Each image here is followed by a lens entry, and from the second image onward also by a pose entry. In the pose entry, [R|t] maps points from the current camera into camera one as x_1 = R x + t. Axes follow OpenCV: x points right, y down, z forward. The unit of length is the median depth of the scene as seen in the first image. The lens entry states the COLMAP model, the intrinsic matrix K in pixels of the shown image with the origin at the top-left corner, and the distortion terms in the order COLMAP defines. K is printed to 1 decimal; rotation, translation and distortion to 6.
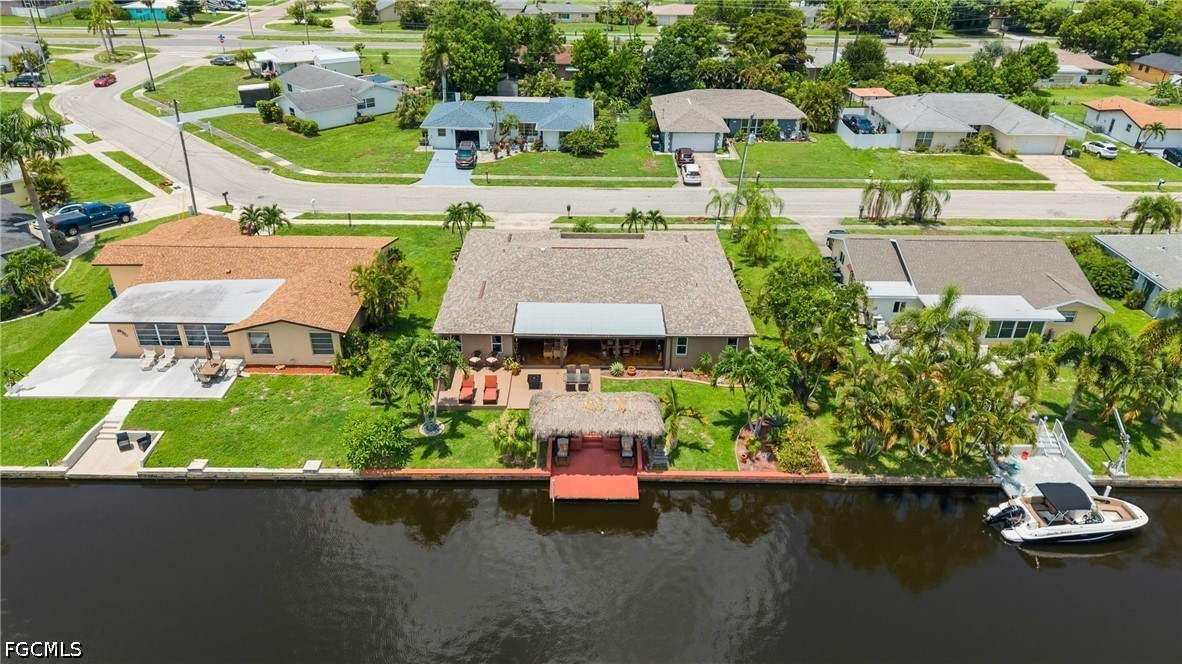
lens RADIAL K [[799.3, 0, 597.1], [0, 799.3, 308.6], [0, 0, 1]] dist [0.071200, -0.075612]
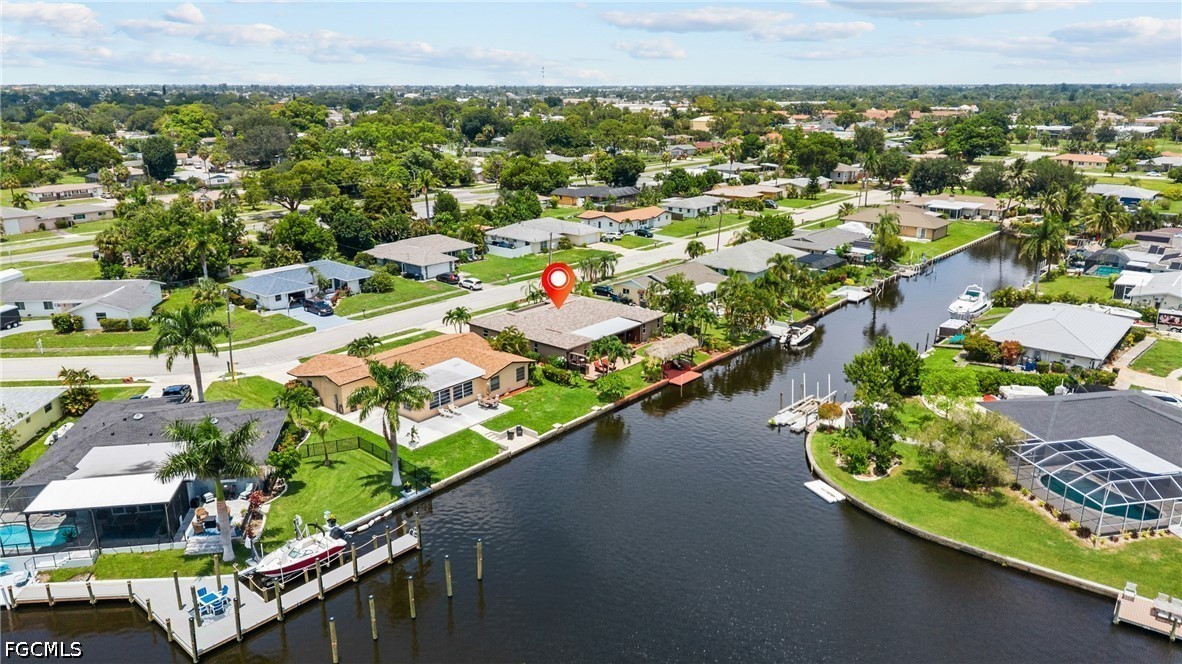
lens RADIAL K [[828.0, 0, 591.0], [0, 828.0, 332.0], [0, 0, 1]] dist [0.095812, -0.000979]
pose [[0.647030, -0.231141, 0.726585, -1.498547], [0.358582, 0.933229, -0.022442, 0.054095], [-0.672883, 0.275061, 0.686710, -0.342424]]
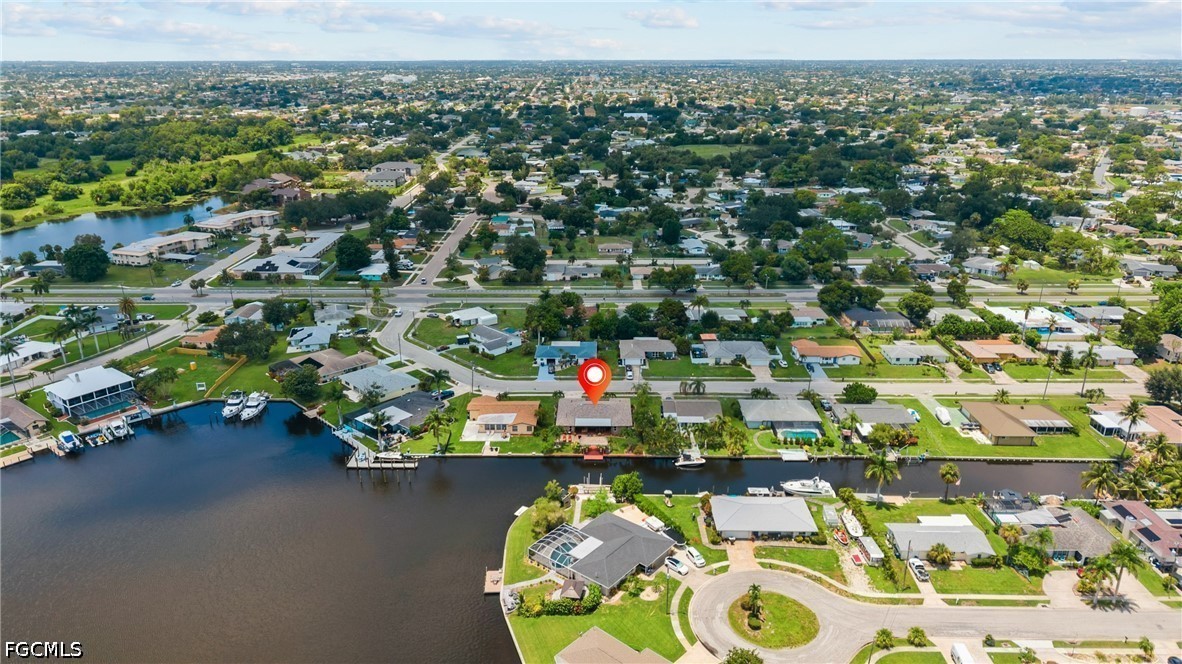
lens RADIAL K [[828.0, 0, 591.0], [0, 828.0, 332.0], [0, 0, 1]] dist [0.095812, -0.000979]
pose [[0.999511, -0.008166, -0.030188, 0.113886], [0.004211, 0.991658, -0.128827, 0.100591], [0.030989, 0.128637, 0.991207, -3.305582]]
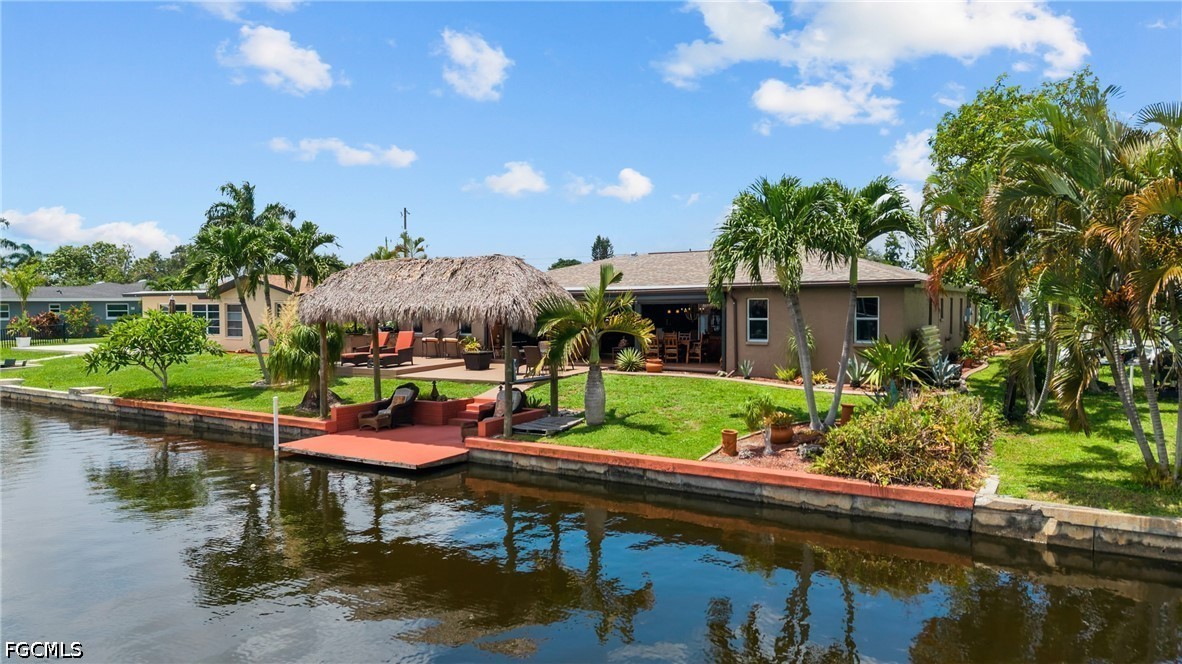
lens RADIAL K [[803.7, 0, 591.0], [0, 803.7, 332.0], [0, 0, 1]] dist [0.023081, -0.006871]
pose [[0.835462, -0.000793, -0.549547, 0.282762], [-0.234362, 0.903989, -0.357600, 0.246819], [0.497069, 0.427554, 0.755063, 0.592260]]
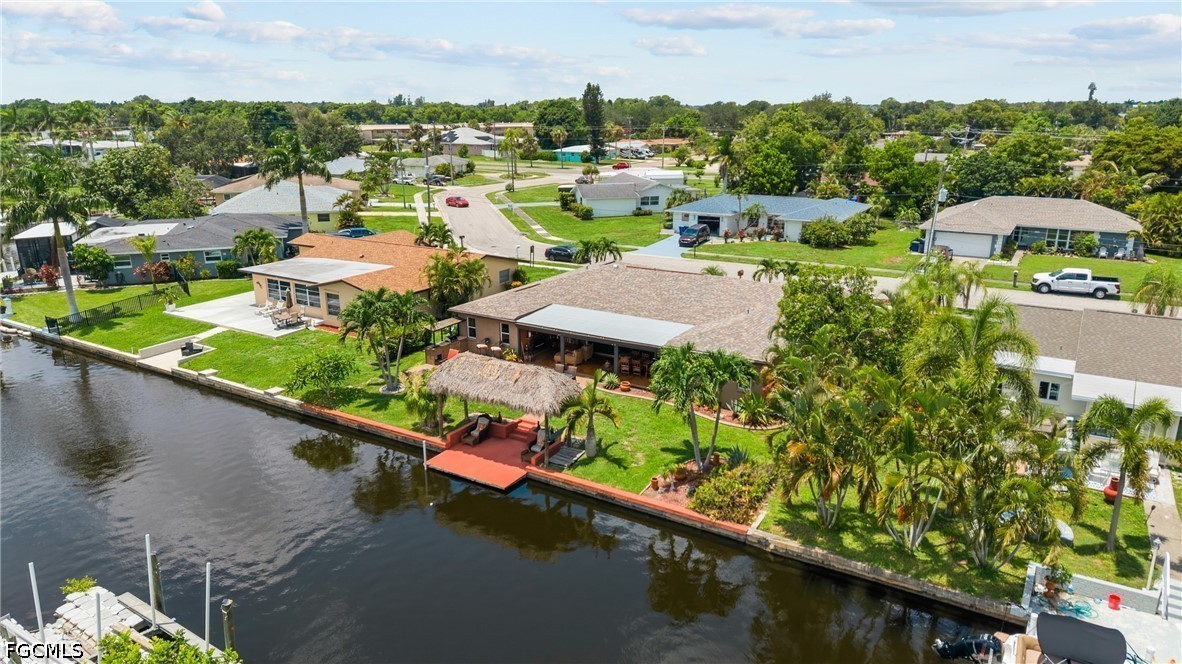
lens RADIAL K [[799.3, 0, 597.1], [0, 799.3, 308.6], [0, 0, 1]] dist [0.071200, -0.075612]
pose [[0.846517, 0.114117, -0.519987, 0.441586], [-0.231293, 0.958589, -0.166163, 0.145138], [0.479492, 0.260929, 0.837856, 0.262182]]
